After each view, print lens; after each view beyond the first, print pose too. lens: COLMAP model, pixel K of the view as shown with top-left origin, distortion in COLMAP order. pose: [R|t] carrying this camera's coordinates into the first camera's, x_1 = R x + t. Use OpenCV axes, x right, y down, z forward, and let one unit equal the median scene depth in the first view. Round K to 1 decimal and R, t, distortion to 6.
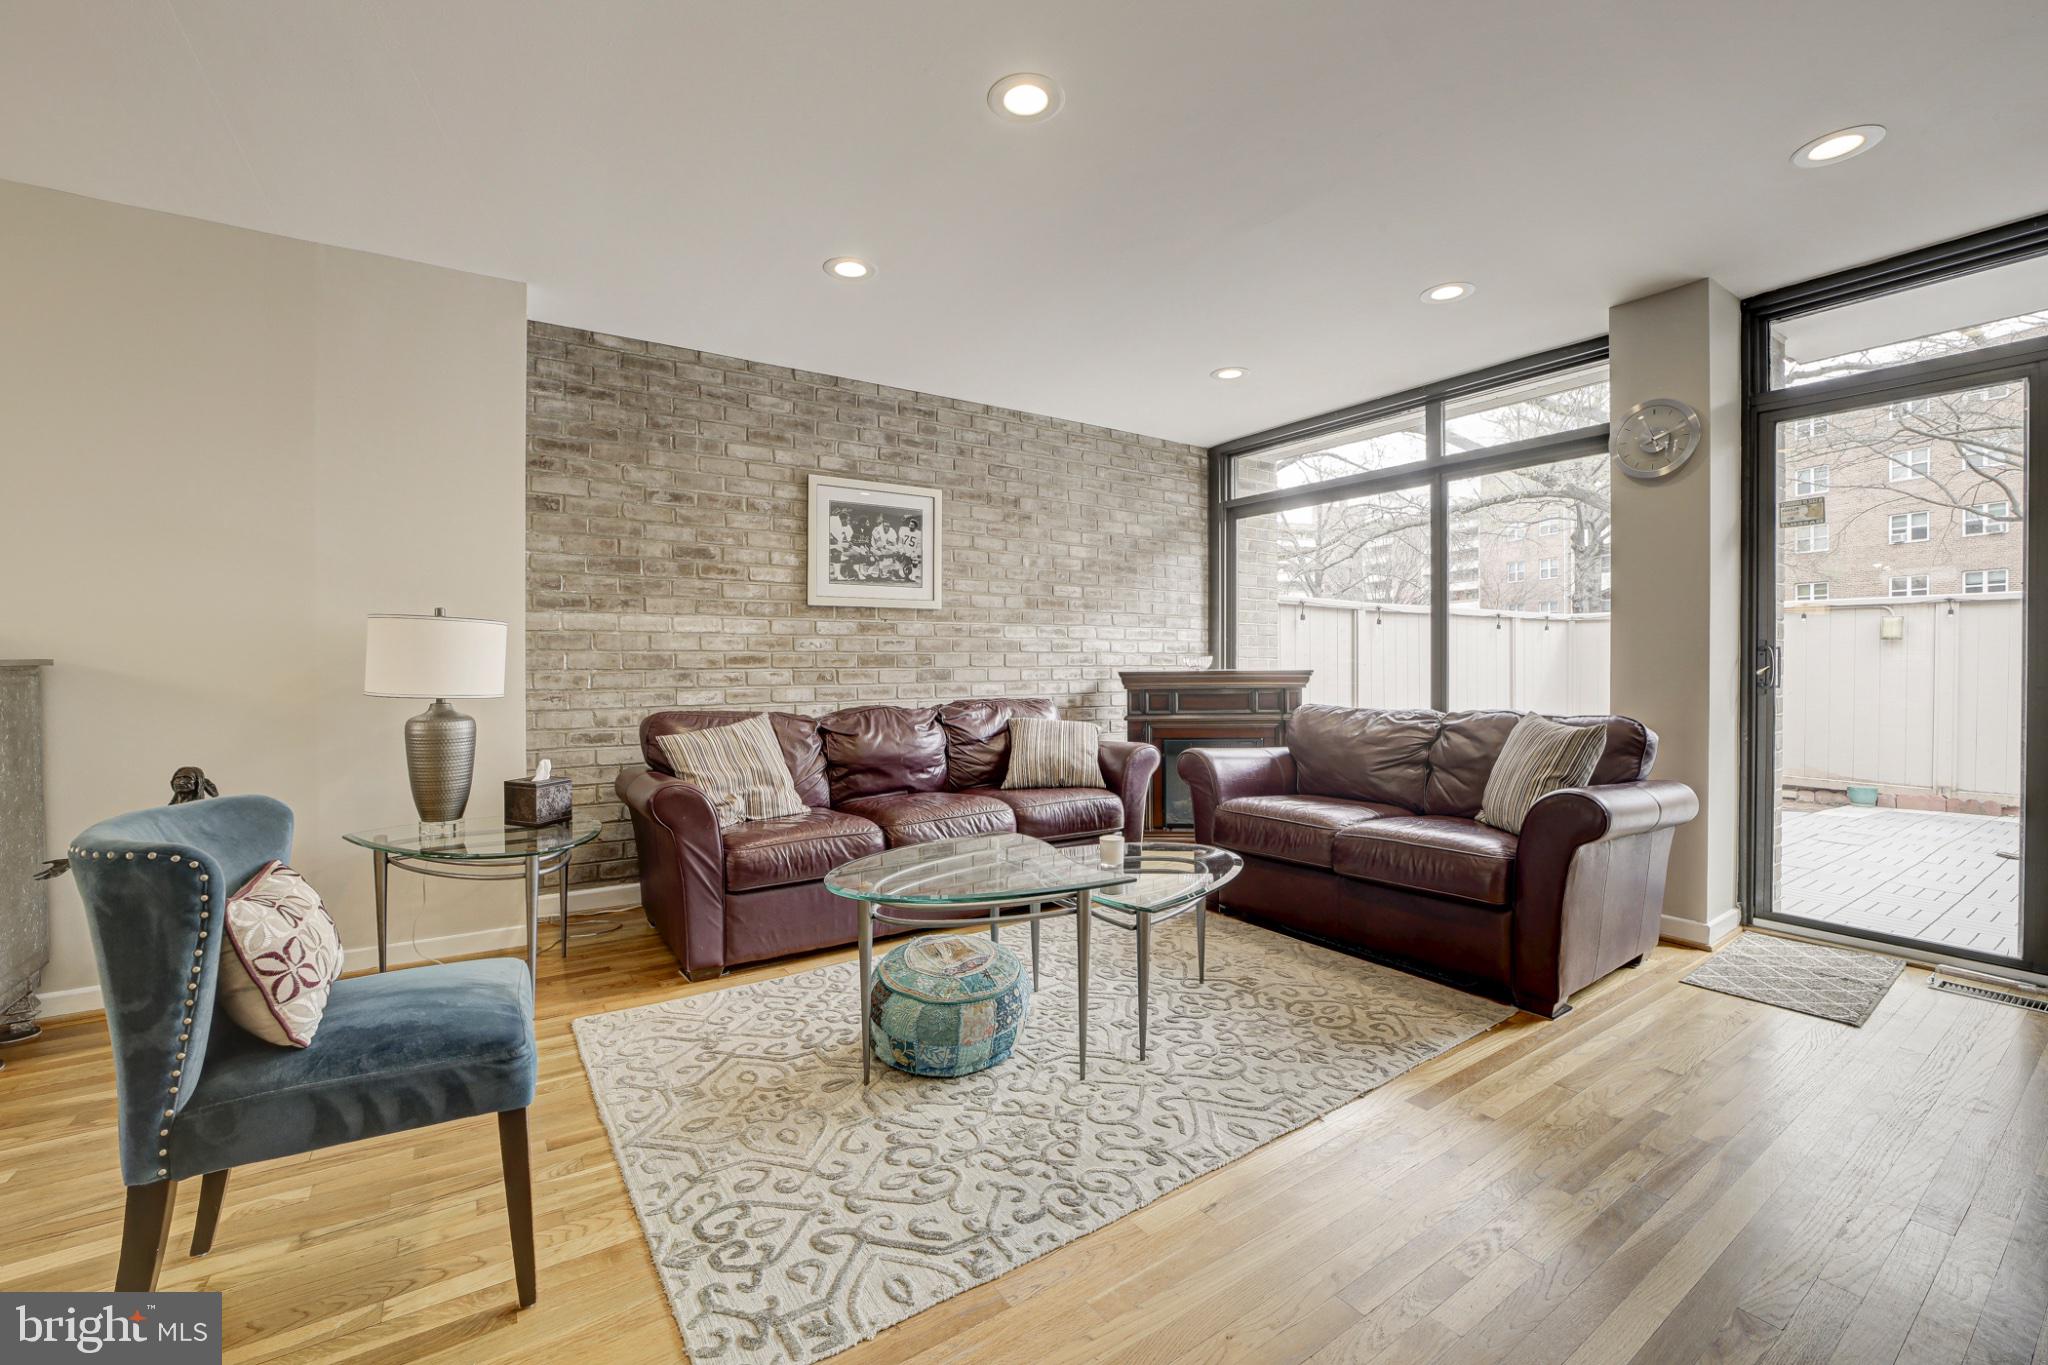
lens RADIAL K [[822.3, 0, 1058.2], [0, 822.3, 652.2], [0, 0, 1]] dist [-0.024515, 0.001036]
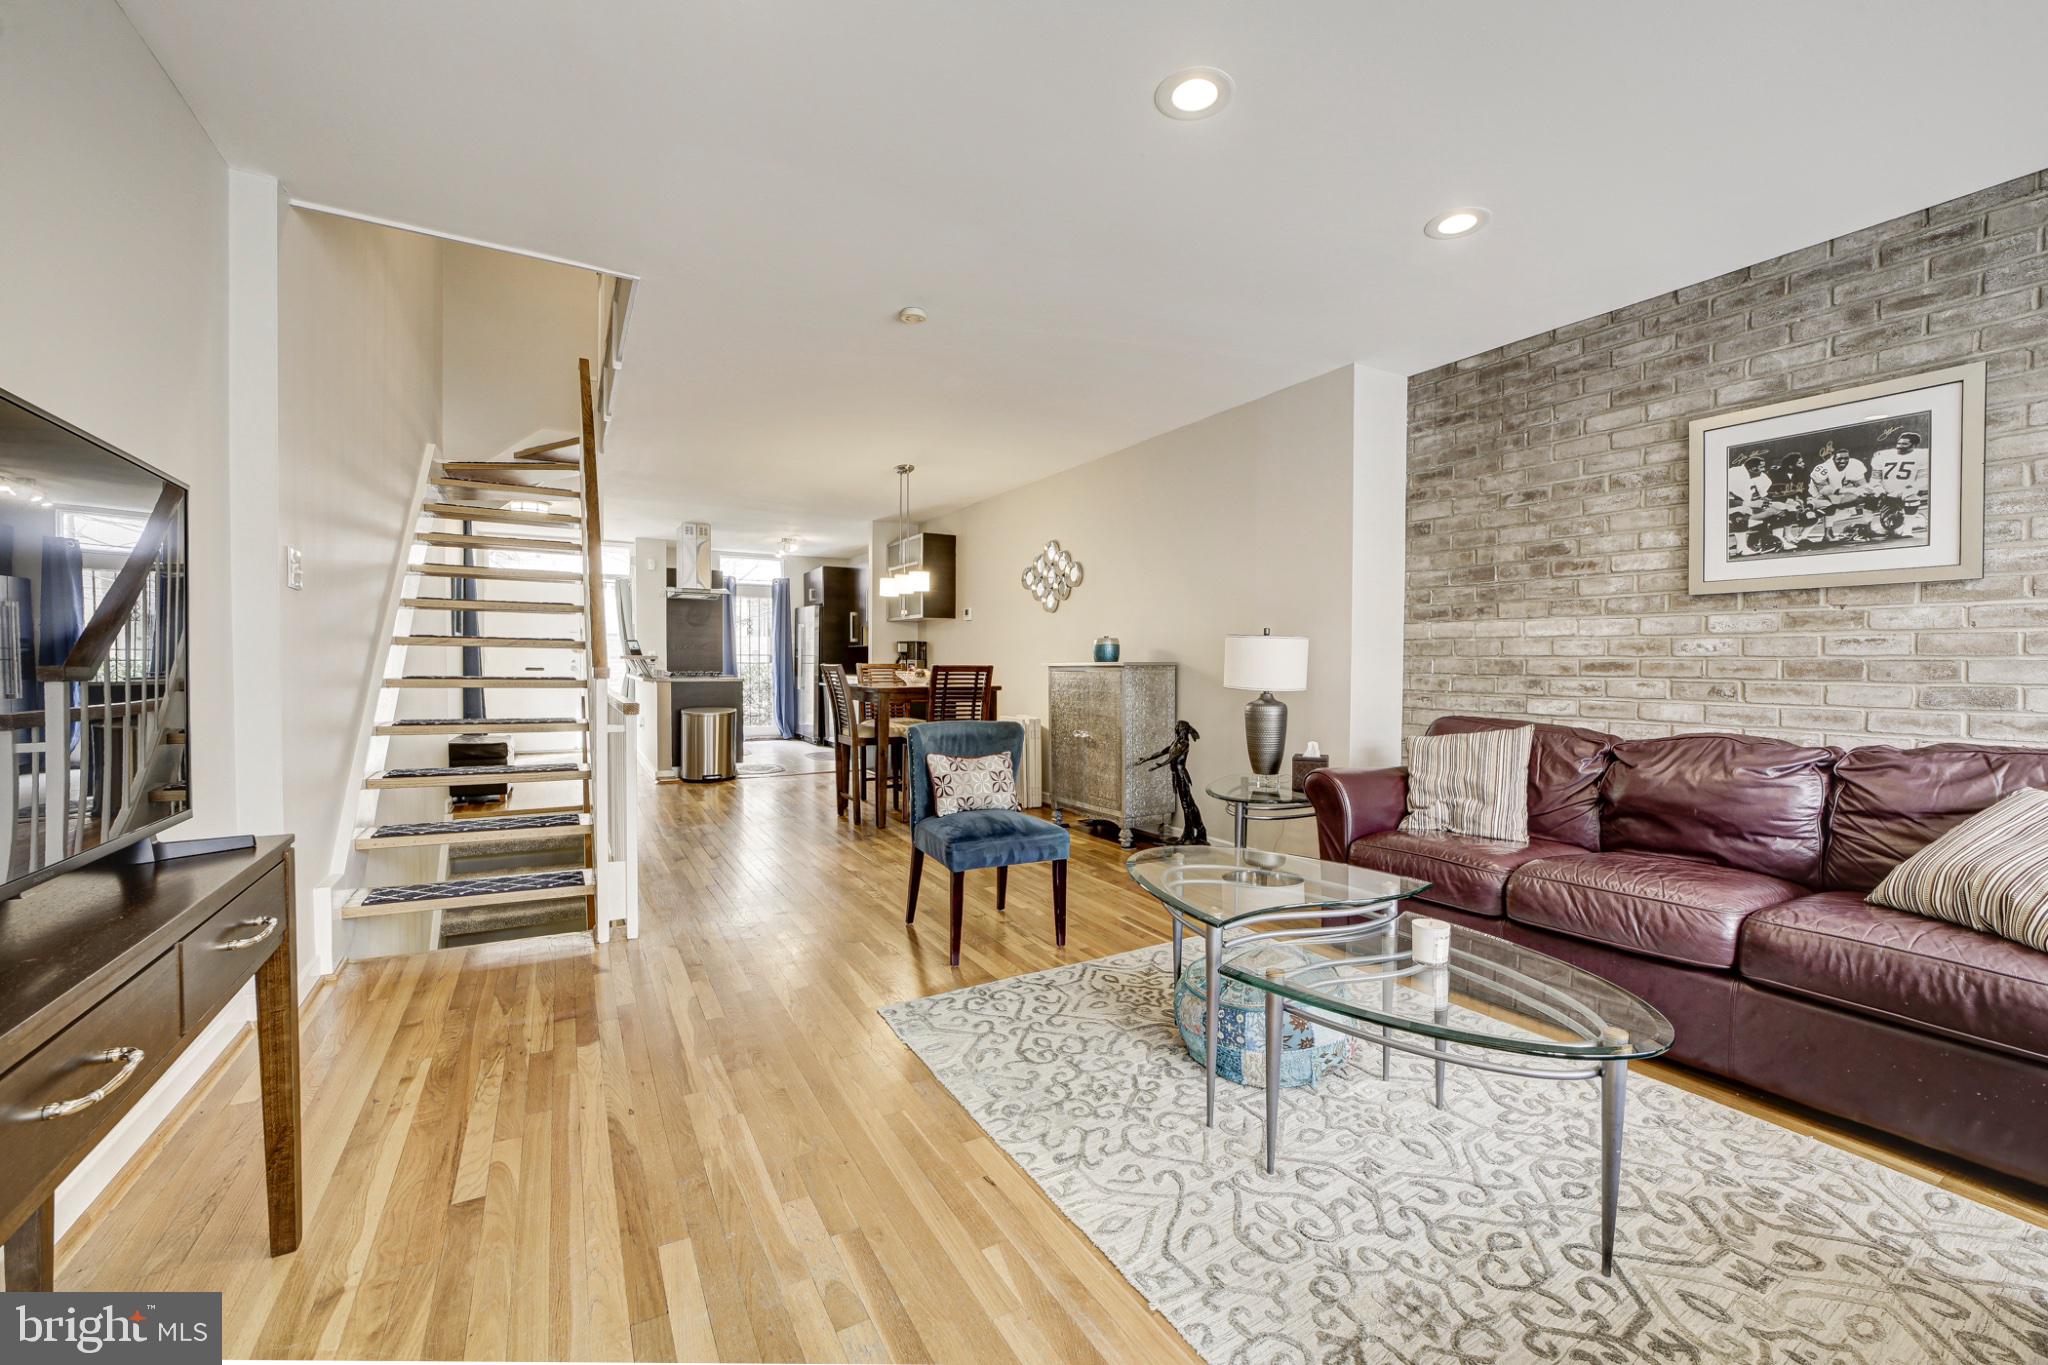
lens RADIAL K [[822.3, 0, 1021.6], [0, 822.3, 671.5], [0, 0, 1]] dist [-0.024515, 0.001036]
pose [[-0.076946, 0.016739, -0.996895, 0.517754], [0.005205, 0.999852, 0.016387, -0.002559], [0.997022, -0.003928, -0.077022, 0.469194]]
